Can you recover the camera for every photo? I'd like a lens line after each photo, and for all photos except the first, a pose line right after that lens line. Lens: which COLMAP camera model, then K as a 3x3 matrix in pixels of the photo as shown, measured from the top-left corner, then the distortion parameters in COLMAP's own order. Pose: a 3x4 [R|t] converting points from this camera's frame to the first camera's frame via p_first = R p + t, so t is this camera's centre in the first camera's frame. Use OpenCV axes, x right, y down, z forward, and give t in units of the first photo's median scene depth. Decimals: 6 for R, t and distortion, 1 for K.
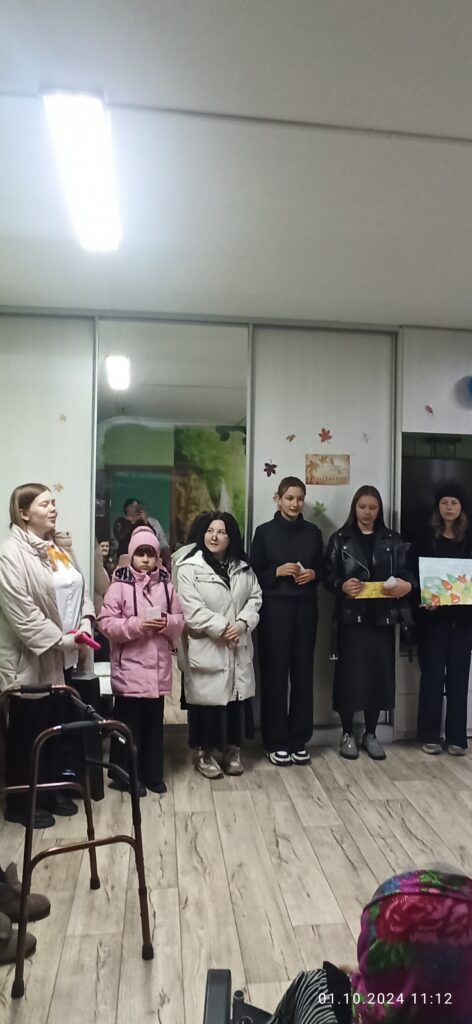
lens RADIAL K [[684.3, 0, 250.5], [0, 684.3, 519.7], [0, 0, 1]] dist [-0.061353, 0.022125]
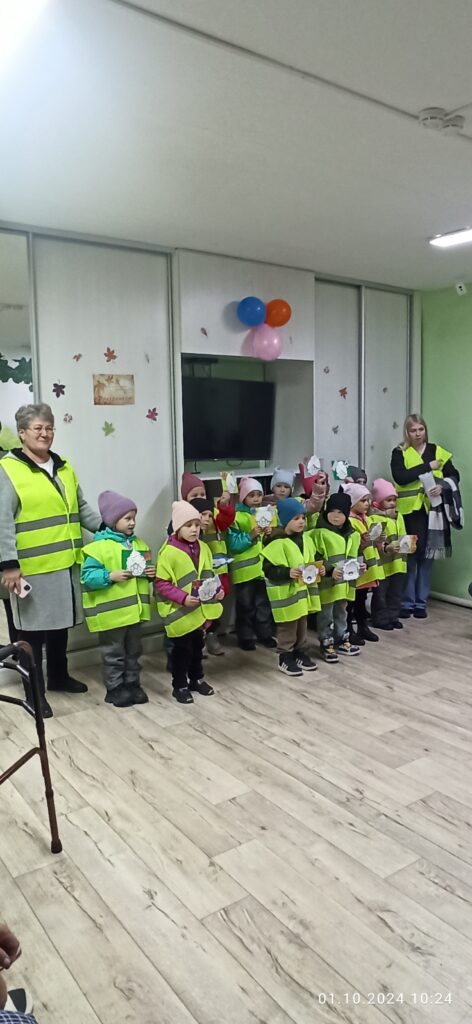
lens RADIAL K [[684.3, 0, 244.7], [0, 684.3, 515.8], [0, 0, 1]] dist [-0.061353, 0.022125]
pose [[0.881532, -0.088504, 0.463754, -0.211521], [0.037323, 0.992262, 0.118421, -0.001129], [-0.470646, -0.087084, 0.878014, 0.018027]]
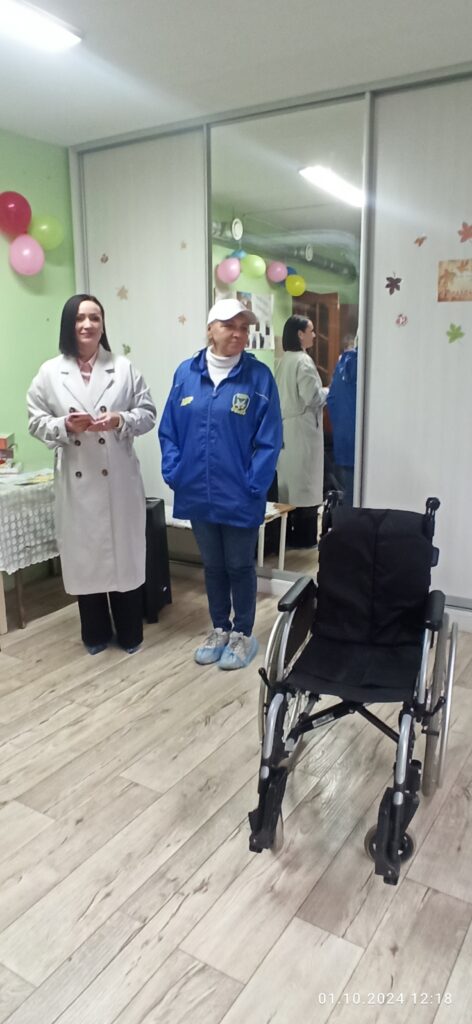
lens RADIAL K [[684.3, 0, 241.0], [0, 684.3, 514.5], [0, 0, 1]] dist [-0.061353, 0.022125]
pose [[0.771811, 0.139222, -0.620423, 0.444334], [0.021051, 0.969606, 0.243766, -0.010237], [0.635503, -0.201202, 0.745422, 0.251026]]
